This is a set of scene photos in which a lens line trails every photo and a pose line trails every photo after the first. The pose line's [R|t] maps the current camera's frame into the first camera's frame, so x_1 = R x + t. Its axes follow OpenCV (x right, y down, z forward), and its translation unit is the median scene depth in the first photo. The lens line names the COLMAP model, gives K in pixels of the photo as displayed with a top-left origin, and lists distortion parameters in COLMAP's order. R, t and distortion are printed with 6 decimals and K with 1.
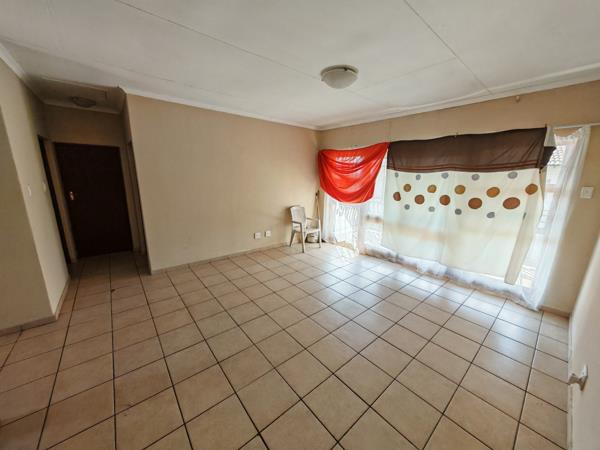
lens RADIAL K [[223.0, 0, 297.0], [0, 223.0, 225.5], [0, 0, 1]] dist [-0.003039, 0.000415]
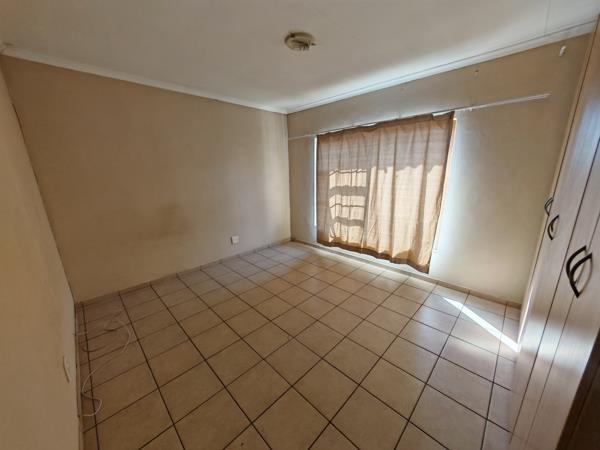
lens RADIAL K [[223.0, 0, 293.7], [0, 223.0, 225.5], [0, 0, 1]] dist [-0.003039, 0.000415]
pose [[0.996197, -0.059975, 0.063207, 0.075088], [0.057410, 0.997481, 0.041658, -0.010904], [-0.065546, -0.037871, 0.997131, 0.061404]]
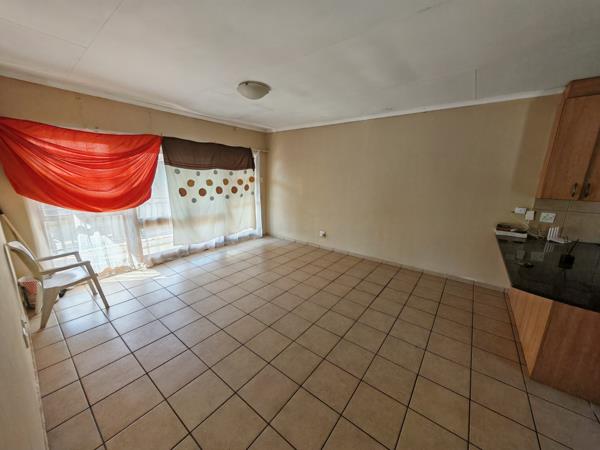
lens RADIAL K [[223.0, 0, 298.1], [0, 223.0, 225.7], [0, 0, 1]] dist [-0.003039, 0.000415]
pose [[-0.212832, -0.238543, 0.947523, -0.697667], [0.195500, 0.939735, 0.280496, -0.174160], [-0.957331, 0.244939, -0.153371, 0.699803]]
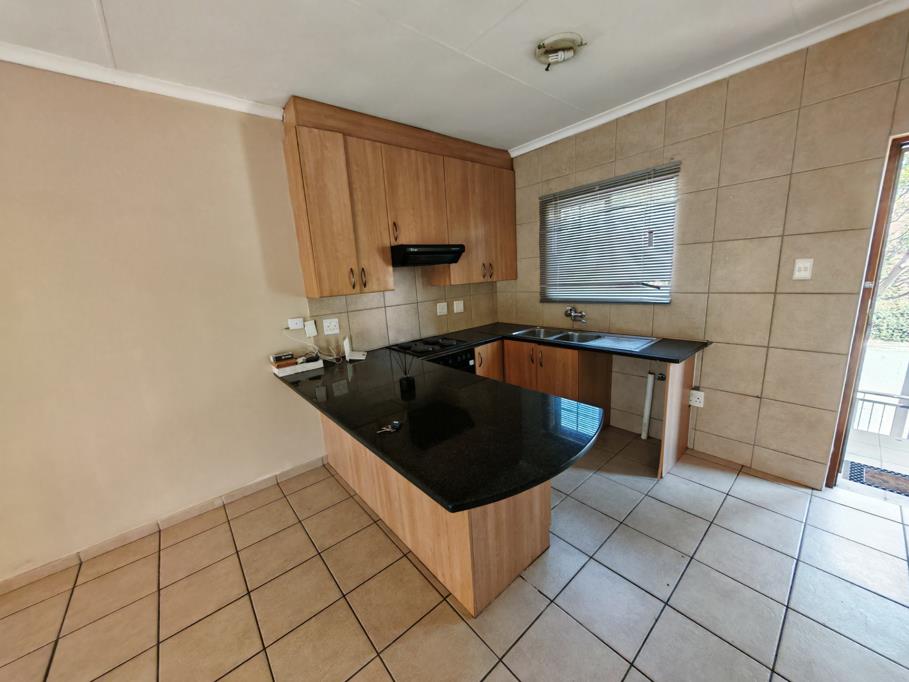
lens RADIAL K [[337.9, 0, 452.5], [0, 337.9, 342.9], [0, 0, 1]] dist [-0.003039, 0.000415]
pose [[-0.999110, 0.041570, 0.007180, -0.433821], [0.040715, 0.905666, 0.422033, -0.089660], [0.011041, 0.421950, -0.906552, 0.452919]]
